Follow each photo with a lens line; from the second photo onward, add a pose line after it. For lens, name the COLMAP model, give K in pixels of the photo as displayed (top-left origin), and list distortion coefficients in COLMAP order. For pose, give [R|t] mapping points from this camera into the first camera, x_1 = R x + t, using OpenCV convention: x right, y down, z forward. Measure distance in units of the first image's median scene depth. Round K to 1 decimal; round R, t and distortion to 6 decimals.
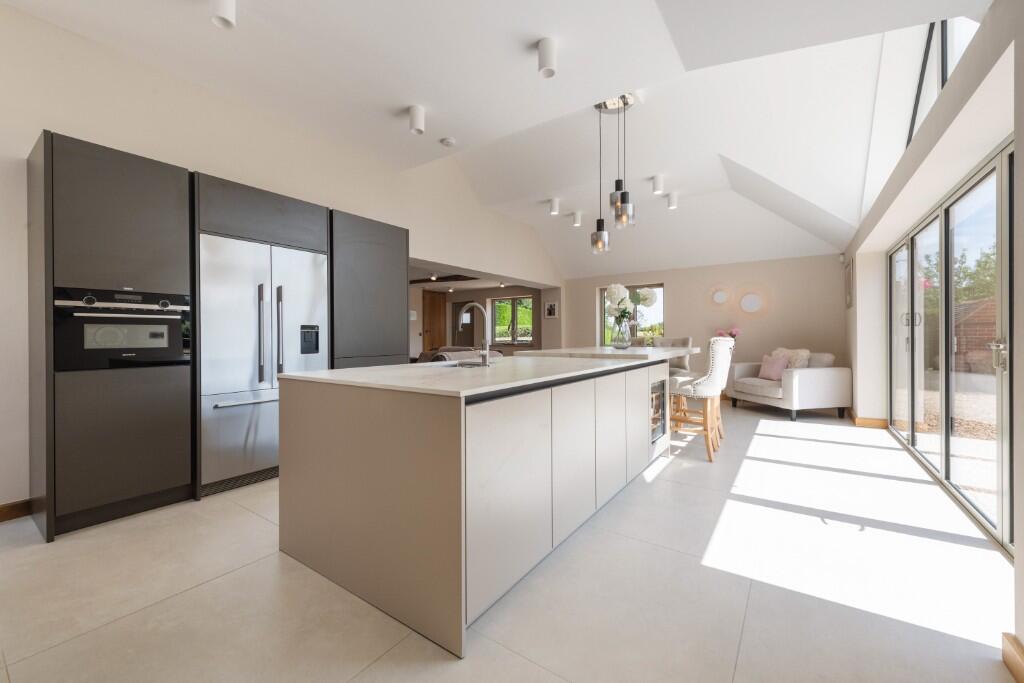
lens RADIAL K [[414.3, 0, 511.9], [0, 414.3, 333.7], [0, 0, 1]] dist [0.014164, -0.000397]
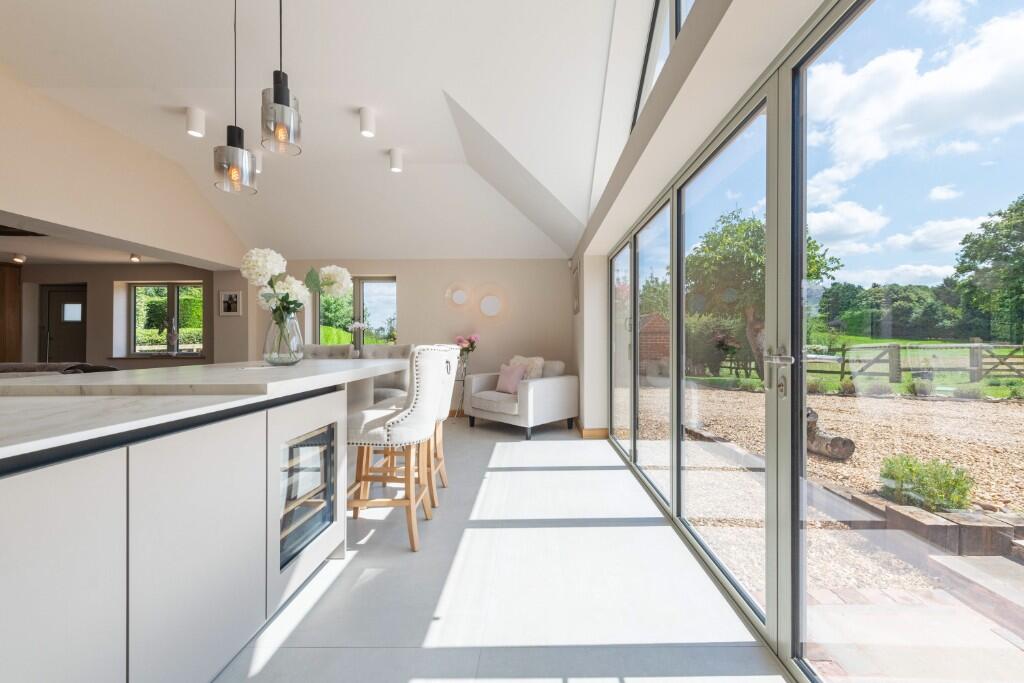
lens RADIAL K [[410.8, 0, 512.0], [0, 410.8, 341.5], [0, 0, 1]] dist [0.000156, 0.000052]
pose [[0.853129, 0.001417, 0.521698, 0.196052], [-0.003303, 0.999991, 0.002685, 0.001033], [-0.521689, -0.004014, 0.853126, 0.285056]]
